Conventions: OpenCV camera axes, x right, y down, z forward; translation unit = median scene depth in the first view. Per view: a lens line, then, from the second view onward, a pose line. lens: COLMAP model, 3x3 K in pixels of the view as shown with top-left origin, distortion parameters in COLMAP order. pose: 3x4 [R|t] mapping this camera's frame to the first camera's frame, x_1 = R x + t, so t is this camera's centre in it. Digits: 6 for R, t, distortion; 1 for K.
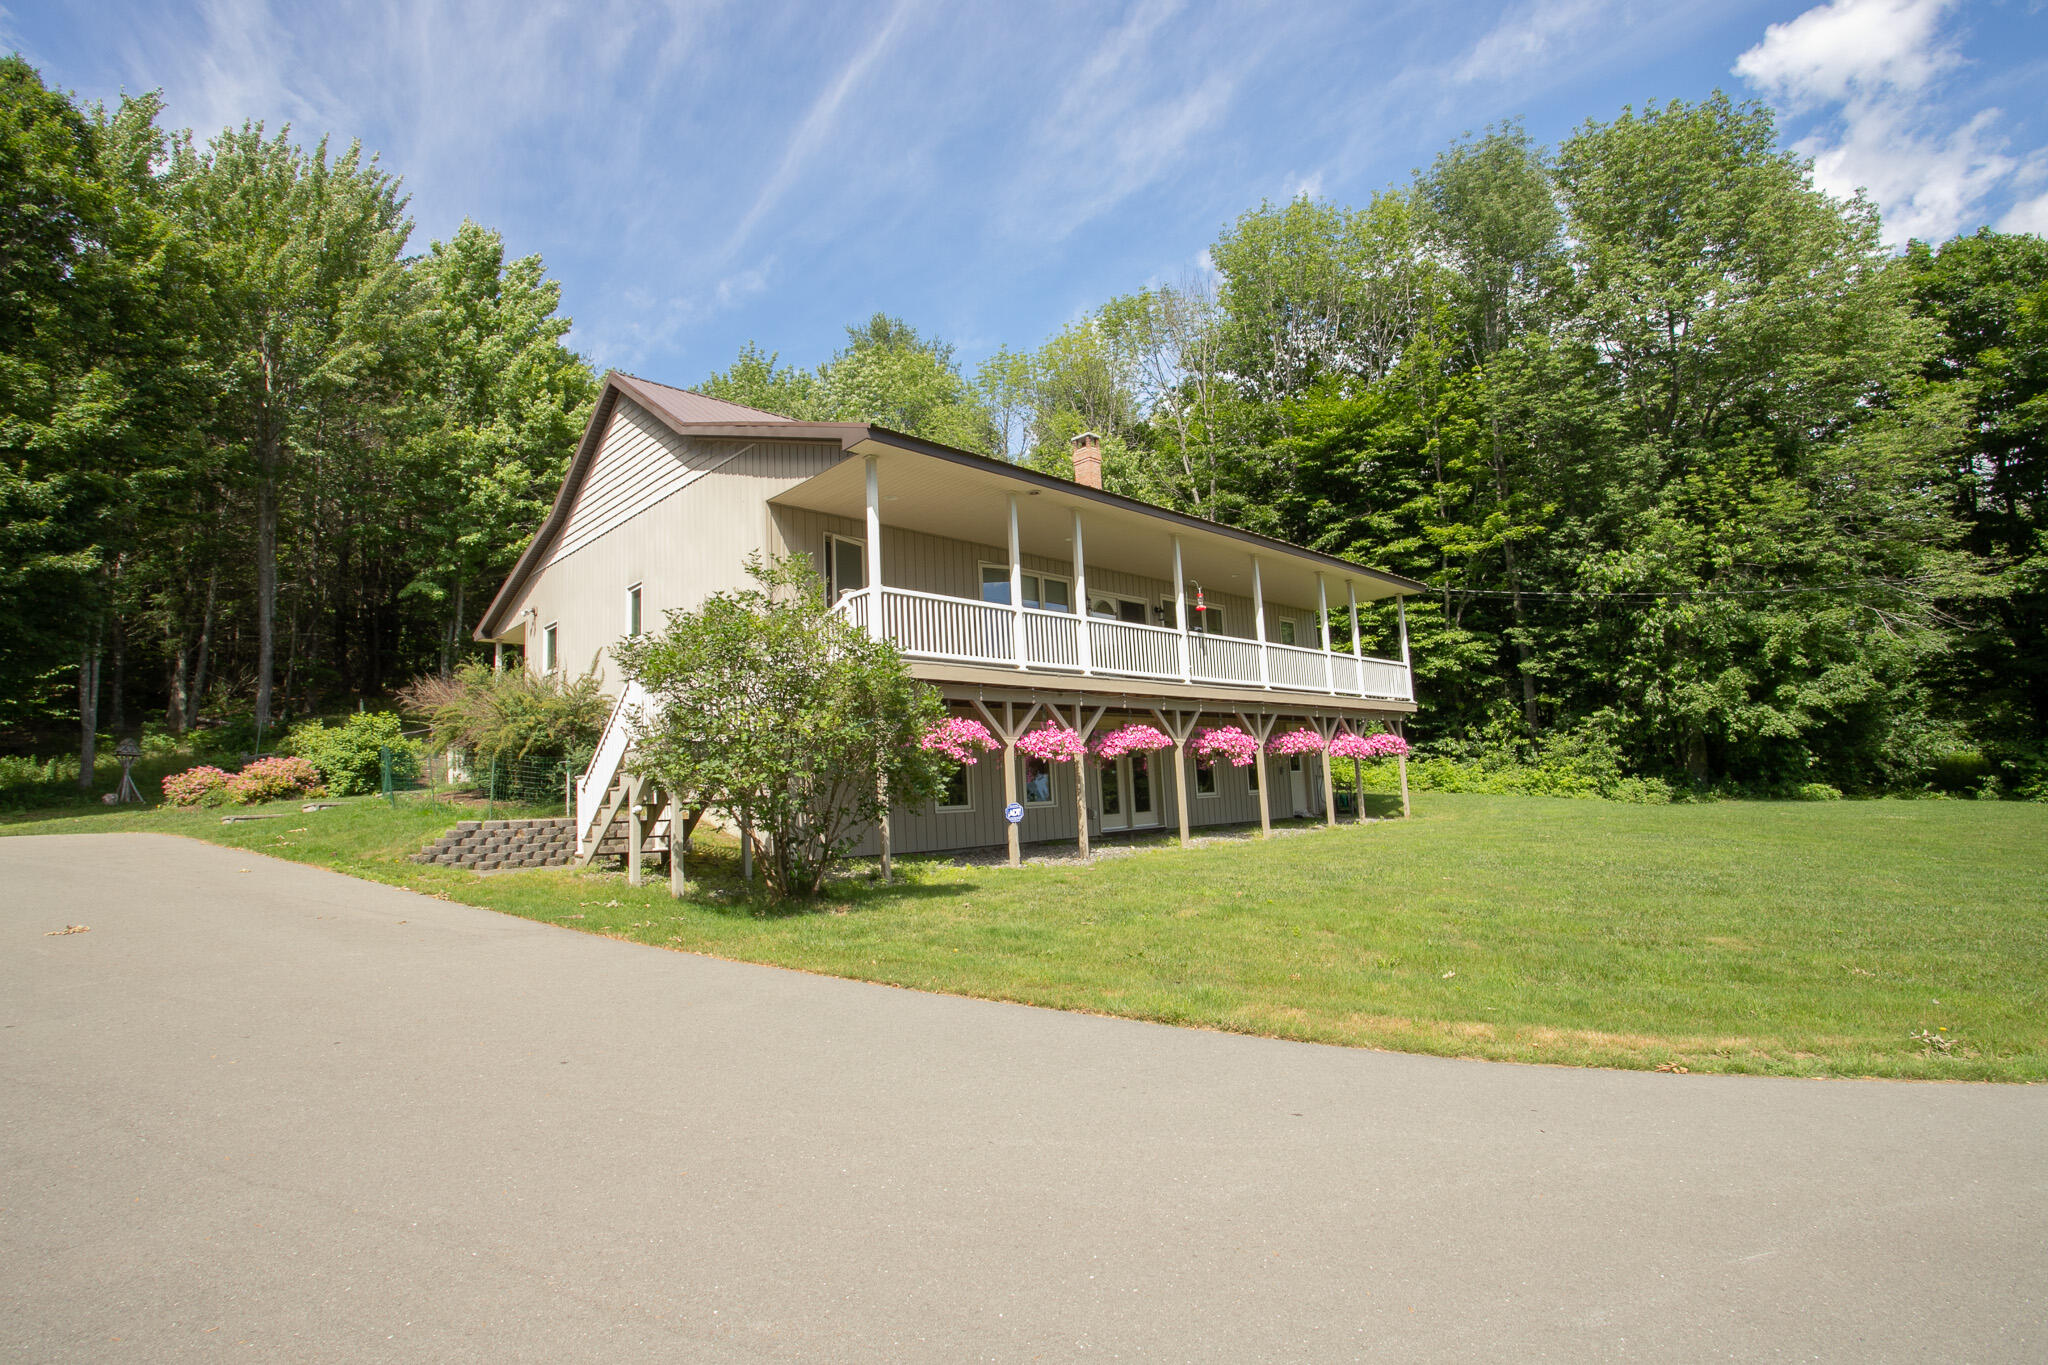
lens RADIAL K [[994.4, 0, 1027.2], [0, 994.4, 672.3], [0, 0, 1]] dist [-0.080465, 0.031596]
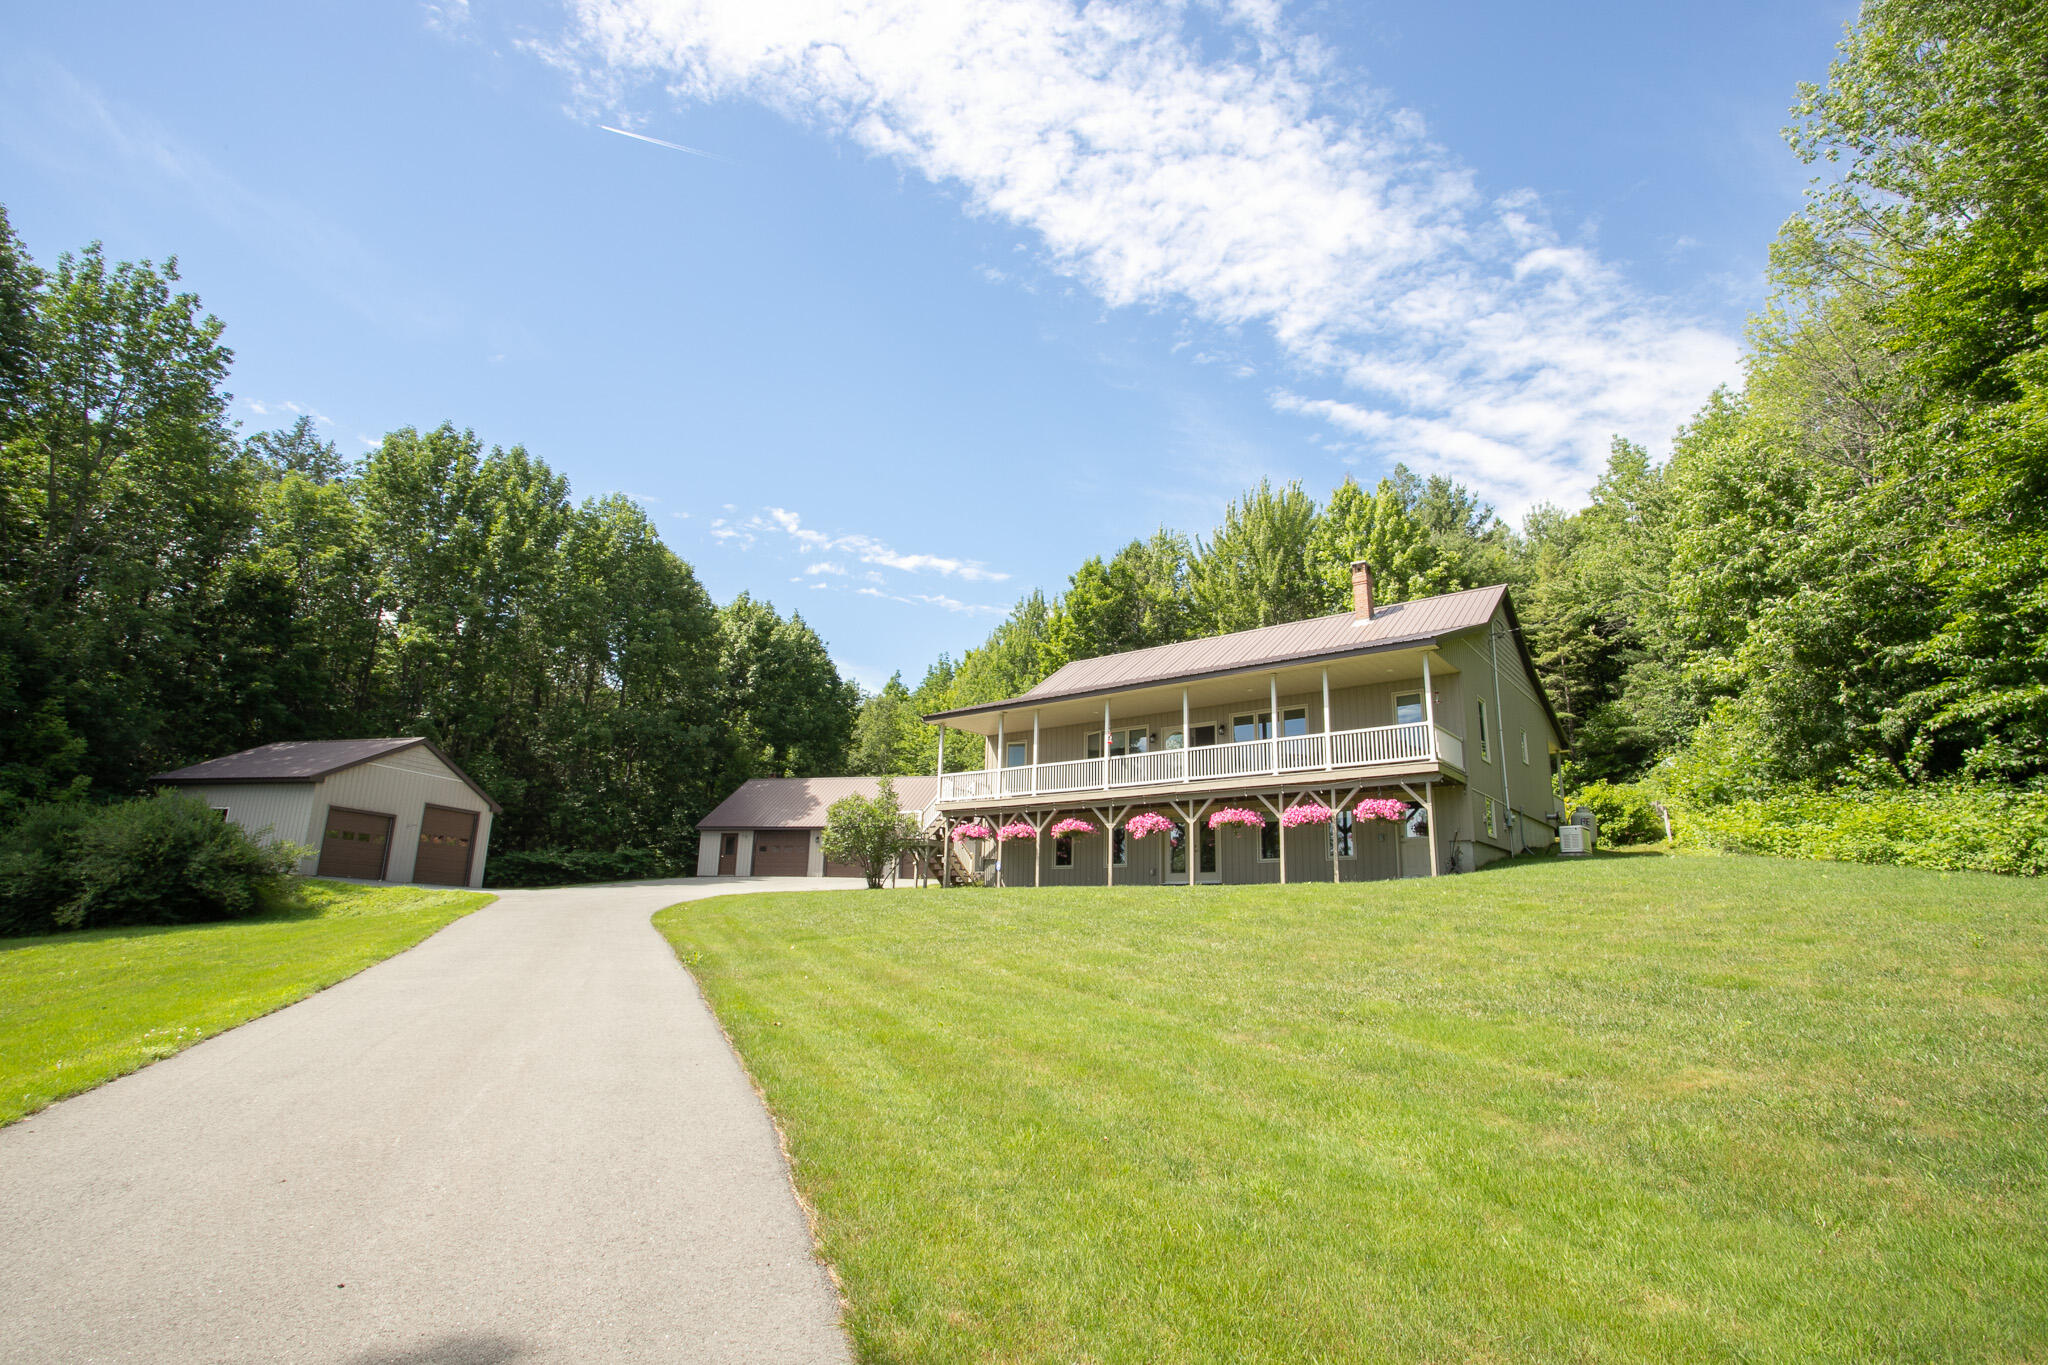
lens RADIAL K [[994.4, 0, 1027.2], [0, 994.4, 672.3], [0, 0, 1]] dist [-0.080465, 0.031596]
pose [[0.118513, -0.188061, -0.974981, 2.025296], [0.108779, 0.978450, -0.175508, 0.105652], [0.986976, -0.085258, 0.136416, 0.721731]]
